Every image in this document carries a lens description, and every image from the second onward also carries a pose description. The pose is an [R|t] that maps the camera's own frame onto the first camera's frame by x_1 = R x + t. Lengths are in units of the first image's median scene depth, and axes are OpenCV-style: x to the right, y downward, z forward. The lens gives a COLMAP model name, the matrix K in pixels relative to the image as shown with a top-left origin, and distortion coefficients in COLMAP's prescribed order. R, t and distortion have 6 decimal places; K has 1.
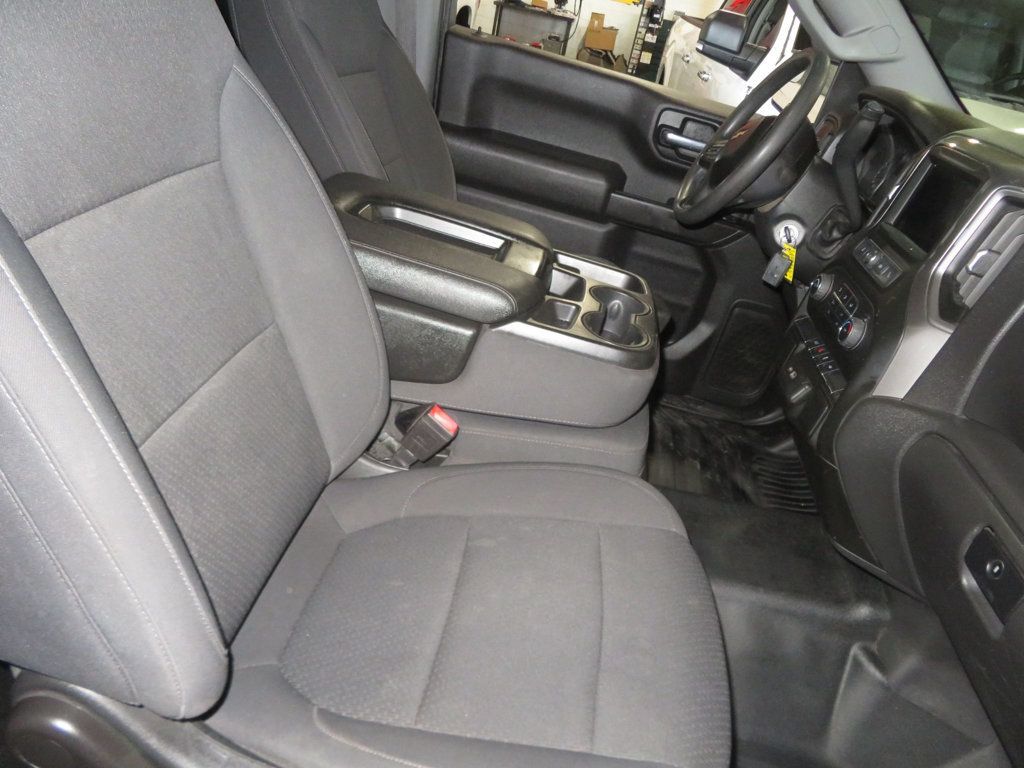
lens RADIAL K [[737.9, 0, 513.1], [0, 737.9, 376.7], [0, 0, 1]] dist [-0.009648, 0.002121]
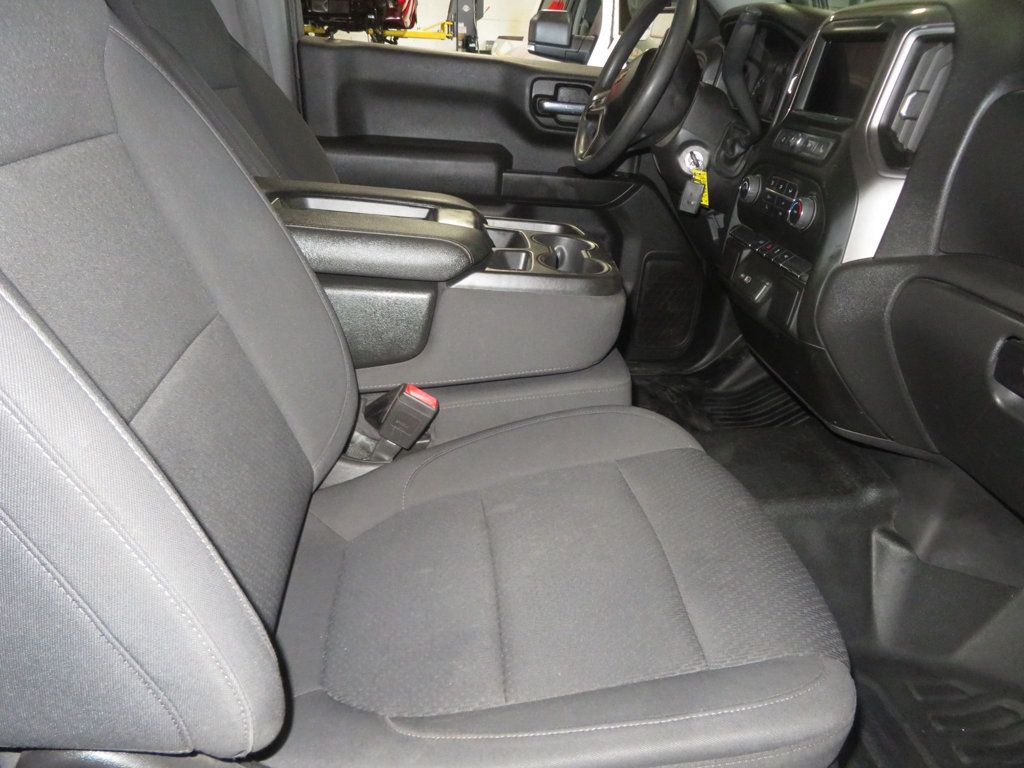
lens RADIAL K [[737.9, 0, 513.1], [0, 737.9, 376.7], [0, 0, 1]] dist [-0.009648, 0.002121]
pose [[0.961479, -0.236681, 0.139787, -0.090146], [0.242940, 0.969599, -0.029303, 0.076240], [-0.128602, 0.062134, 0.989748, 0.070649]]
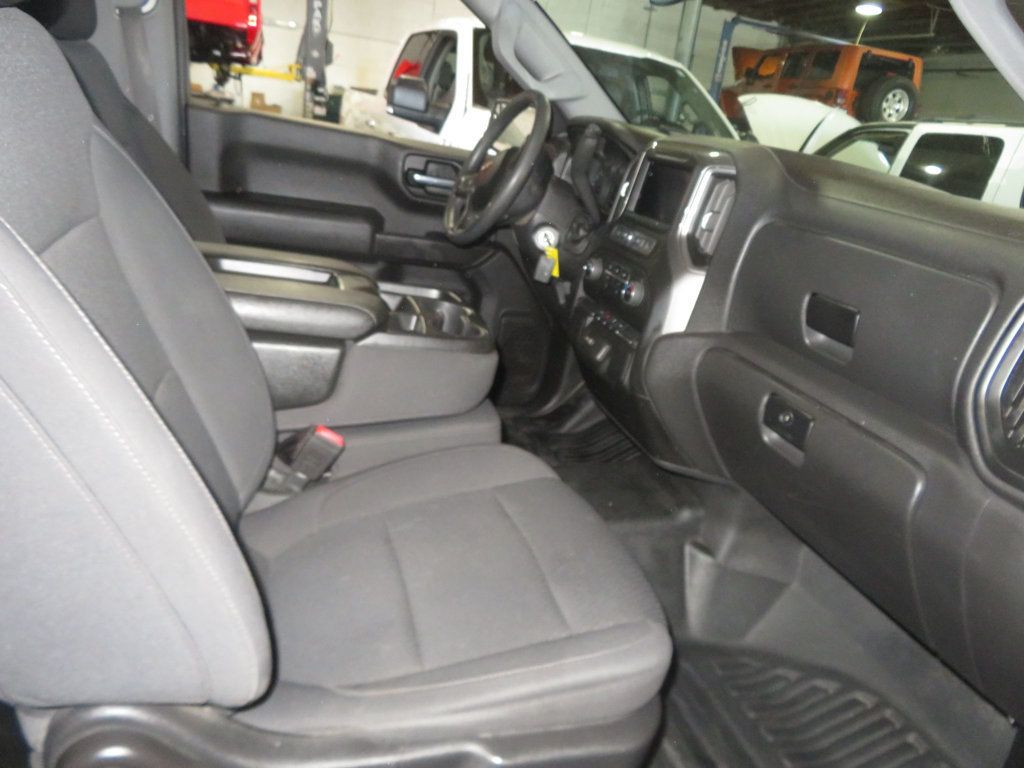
lens RADIAL K [[726.5, 0, 521.4], [0, 726.5, 376.3], [0, 0, 1]] dist [-0.016128, 0.001078]
pose [[0.906828, -0.210117, 0.365396, -0.177308], [0.237546, 0.970874, -0.031244, 0.063109], [-0.348189, 0.115131, 0.930328, -0.076360]]
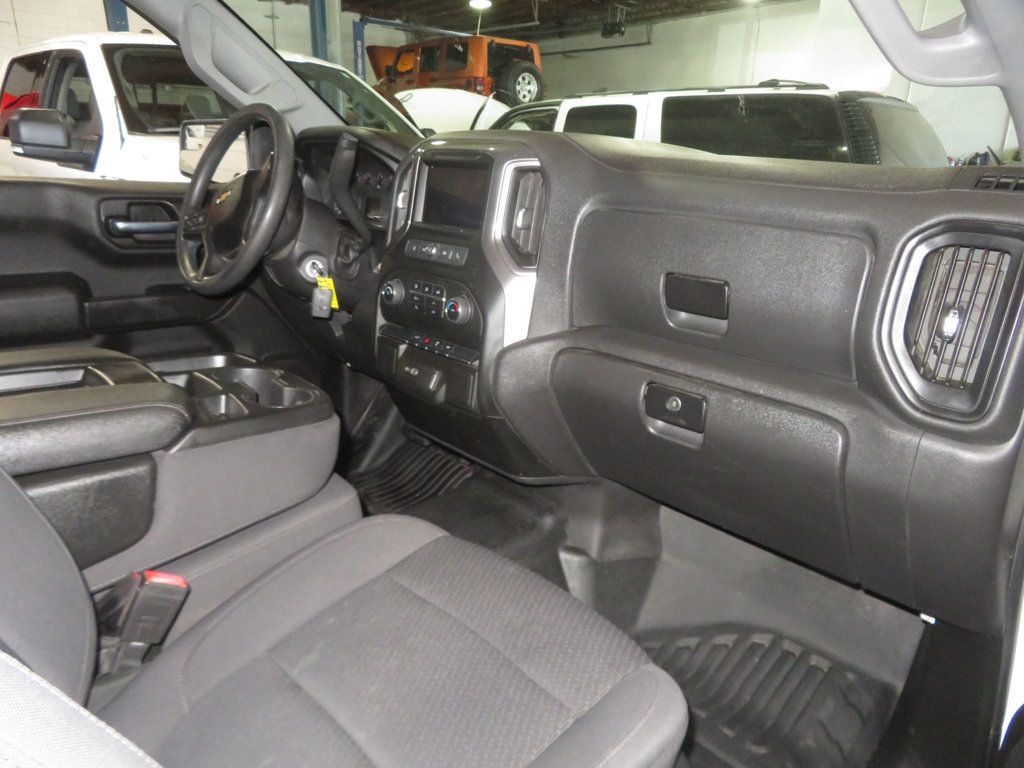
lens RADIAL K [[726.5, 0, 521.4], [0, 726.5, 376.3], [0, 0, 1]] dist [-0.016128, 0.001078]
pose [[0.628352, -0.405244, 0.664042, -0.241937], [0.460923, 0.881576, 0.101849, -0.033053], [-0.626677, 0.242075, 0.740726, 0.095947]]
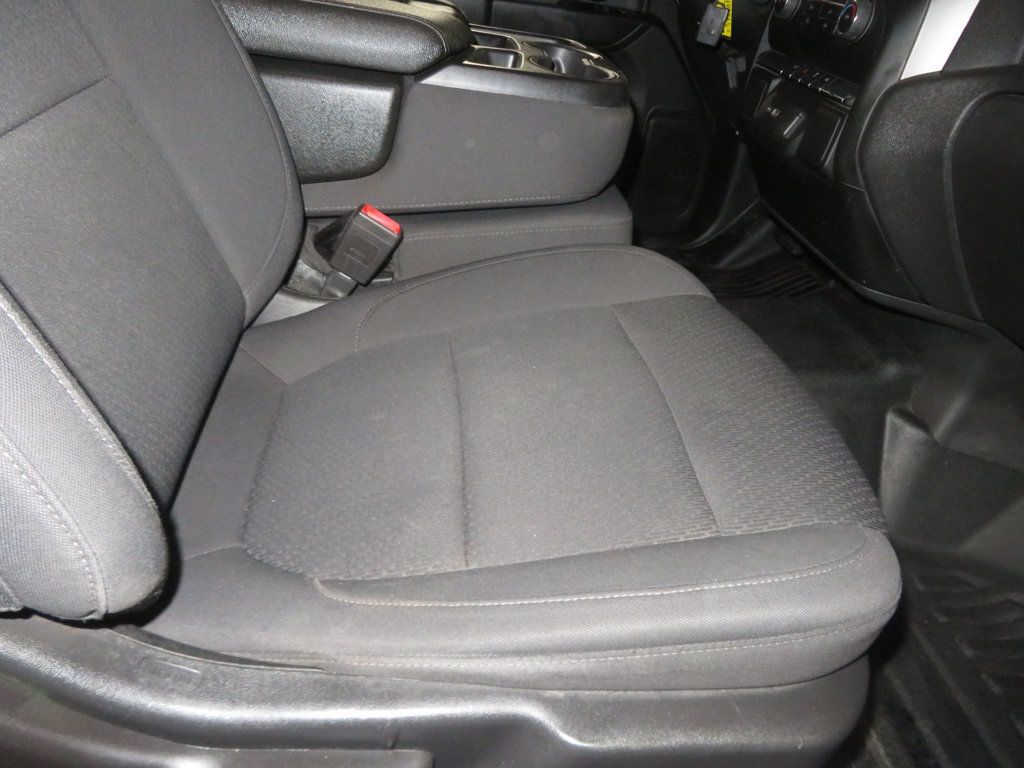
lens RADIAL K [[744.8, 0, 512.1], [0, 744.8, 381.5], [0, 0, 1]] dist [0.002050, -0.004545]
pose [[0.967586, -0.217416, 0.128483, -0.083319], [0.202933, 0.972194, 0.116868, 0.134158], [-0.150320, -0.087006, 0.984801, 0.185029]]
